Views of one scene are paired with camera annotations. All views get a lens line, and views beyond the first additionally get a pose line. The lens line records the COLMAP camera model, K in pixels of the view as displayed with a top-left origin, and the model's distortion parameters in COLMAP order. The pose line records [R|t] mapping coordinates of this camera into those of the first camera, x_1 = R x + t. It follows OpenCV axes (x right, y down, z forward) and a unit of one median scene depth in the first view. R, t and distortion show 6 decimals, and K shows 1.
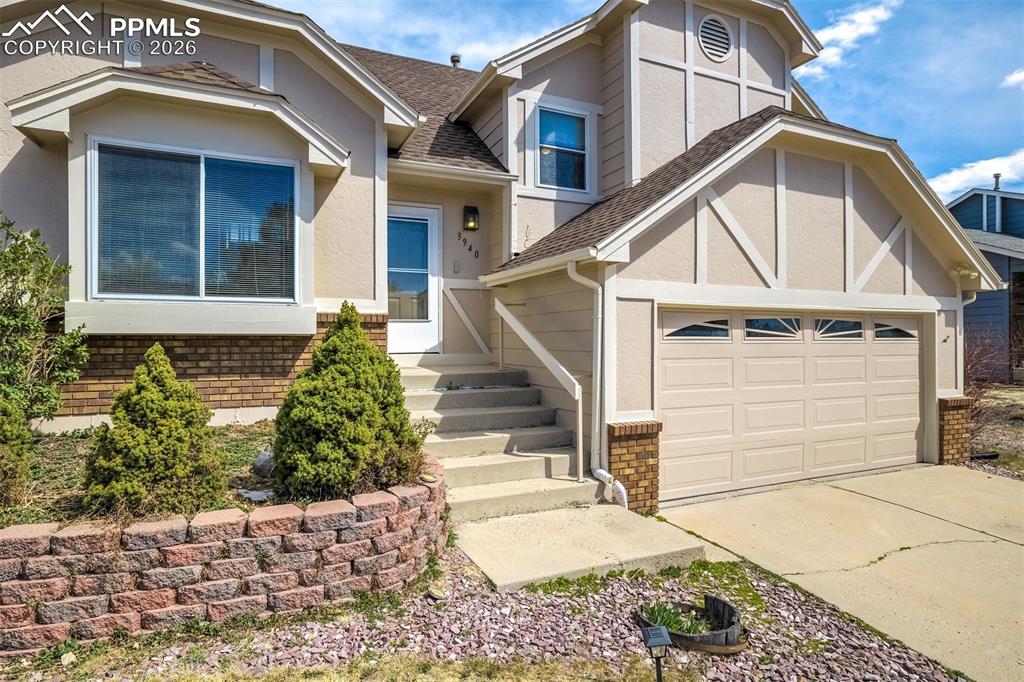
lens RADIAL K [[519.0, 0, 513.6], [0, 519.0, 324.8], [0, 0, 1]] dist [-0.001705, 0.000560]
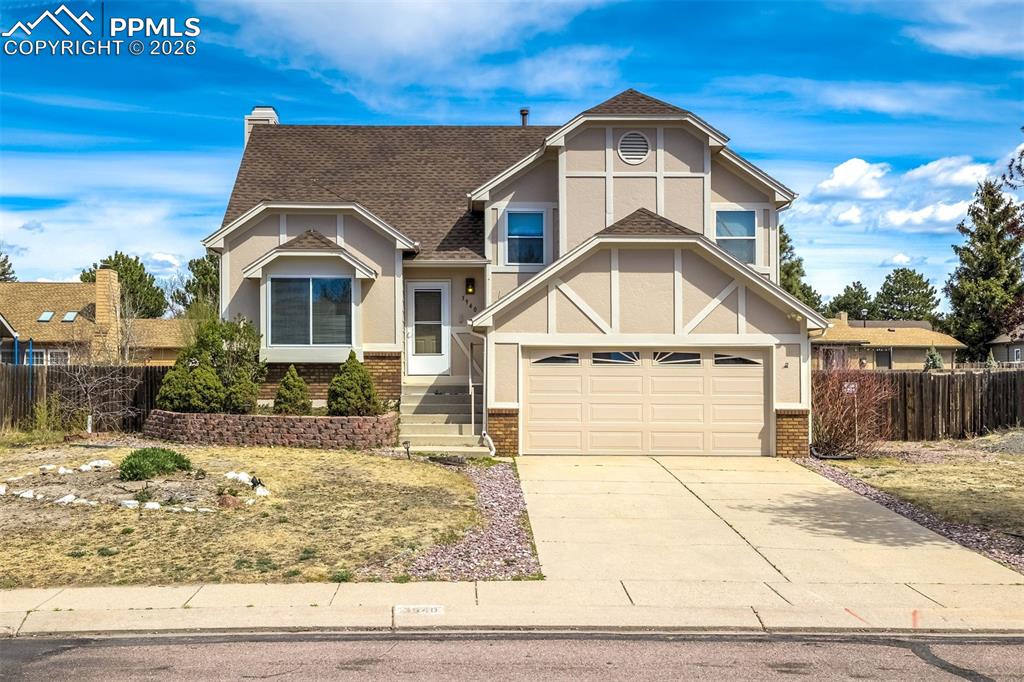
lens RADIAL K [[1033.7, 0, 512.0], [0, 1033.7, 341.0], [0, 0, 1]] dist [0.063022, -0.000641]
pose [[0.920264, -0.012141, -0.391110, 1.512561], [0.007444, 0.999881, -0.013523, -0.005758], [0.391227, 0.009534, 0.920245, -2.151479]]
